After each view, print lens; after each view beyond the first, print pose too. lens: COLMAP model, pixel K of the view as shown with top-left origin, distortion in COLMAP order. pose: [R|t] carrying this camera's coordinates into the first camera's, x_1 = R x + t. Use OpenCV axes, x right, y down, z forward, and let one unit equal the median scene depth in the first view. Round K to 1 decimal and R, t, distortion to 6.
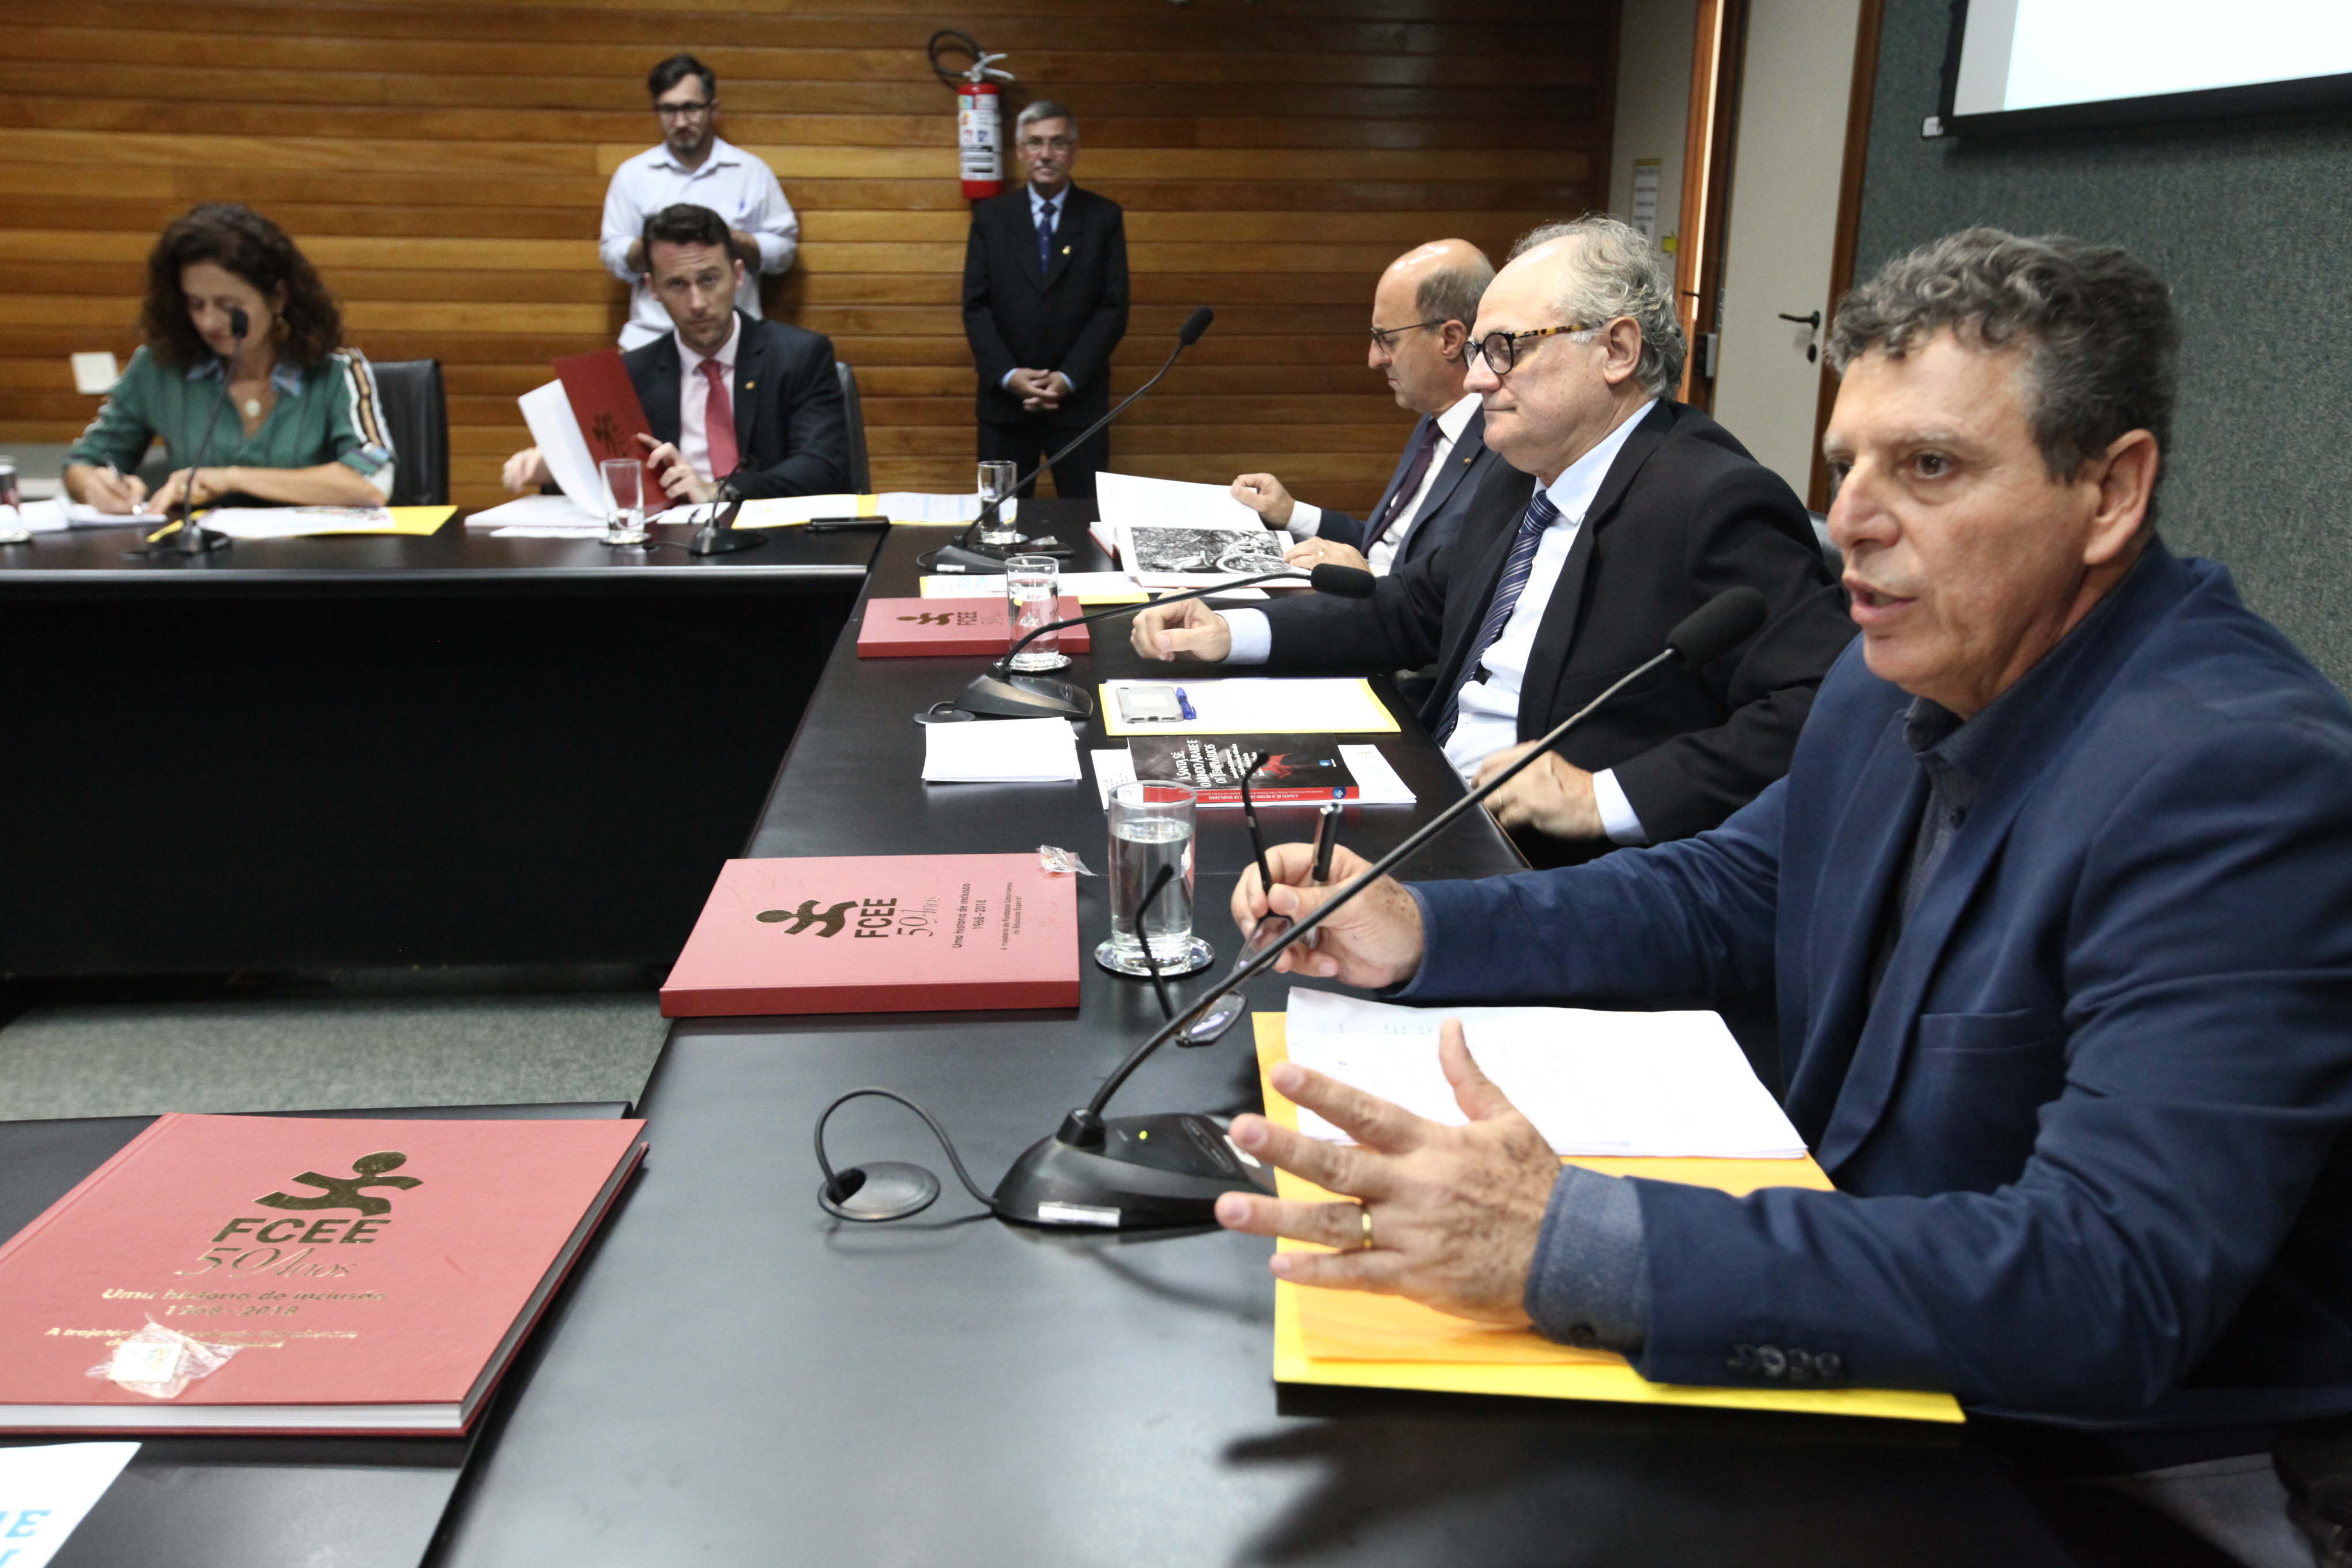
lens RADIAL K [[1954.0, 0, 1178.4], [0, 1954.0, 795.4], [0, 0, 1]] dist [0.010947, 0.051330]
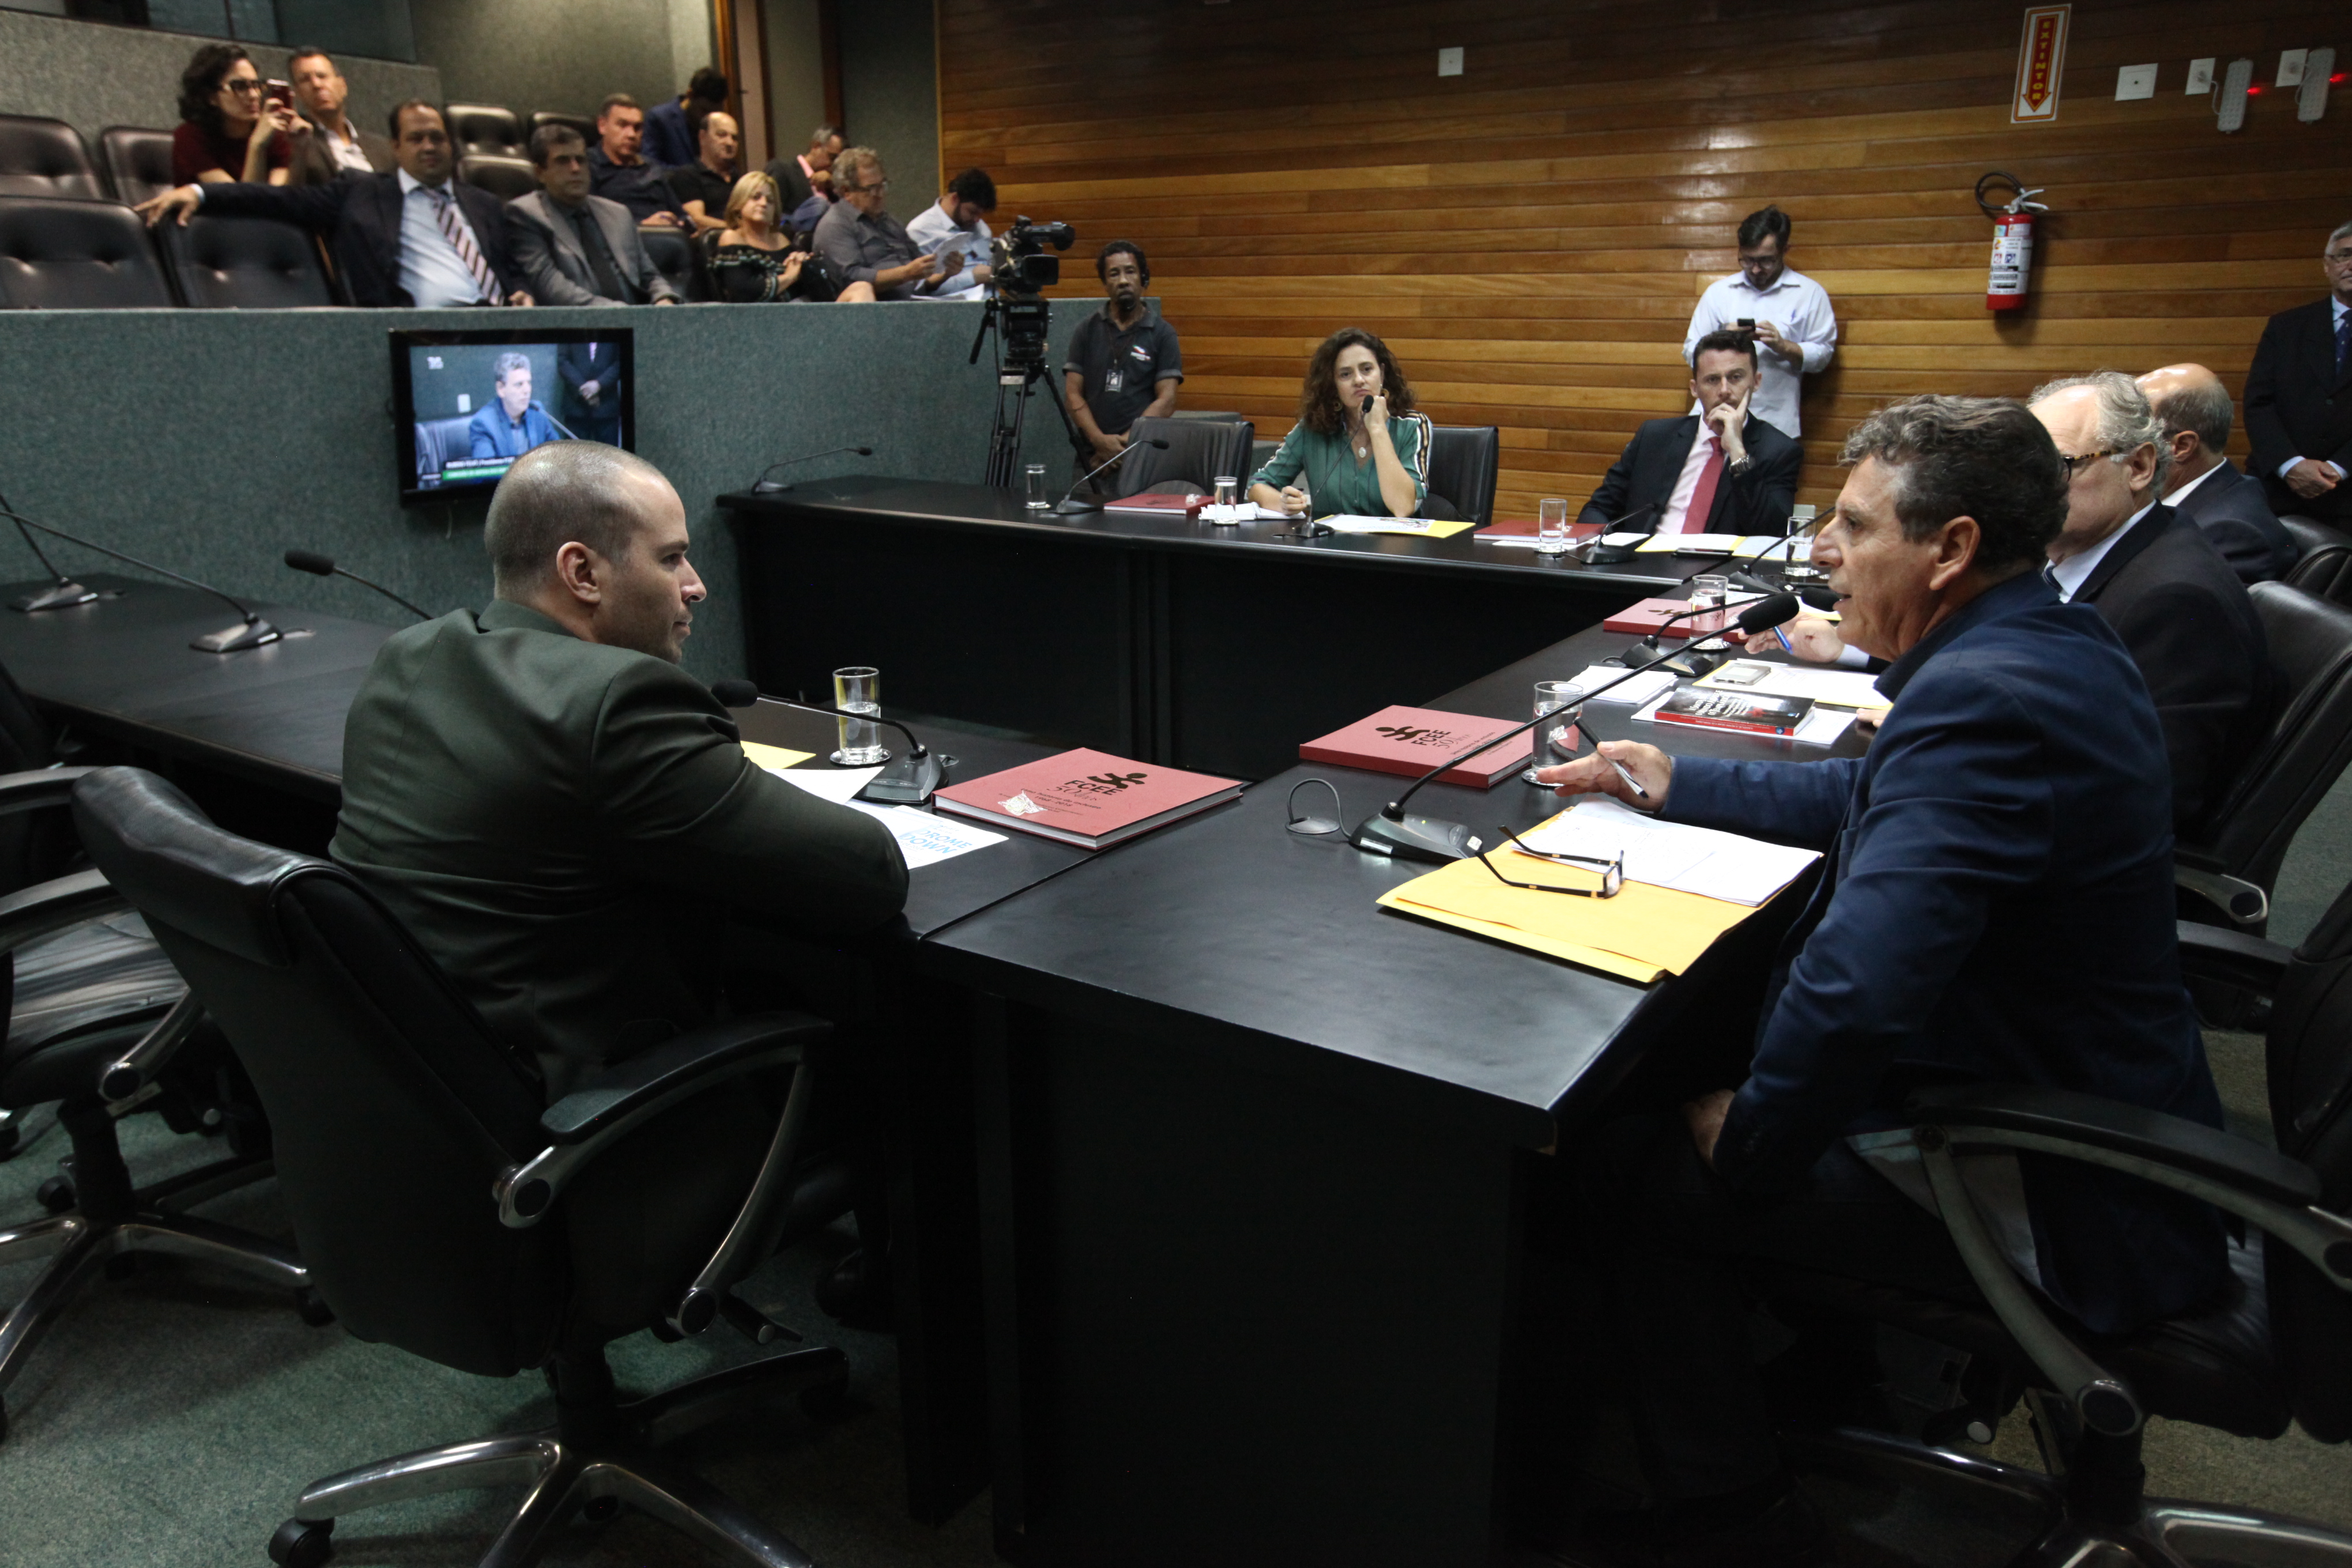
lens RADIAL K [[1602.7, 0, 1175.2], [0, 1602.7, 791.1], [0, 0, 1]] dist [-0.004280, 0.024667]
pose [[0.791081, 0.171298, -0.587238, 0.132916], [-0.167686, 0.983944, 0.061125, 0.014191], [0.588280, 0.050117, 0.807103, -0.090796]]
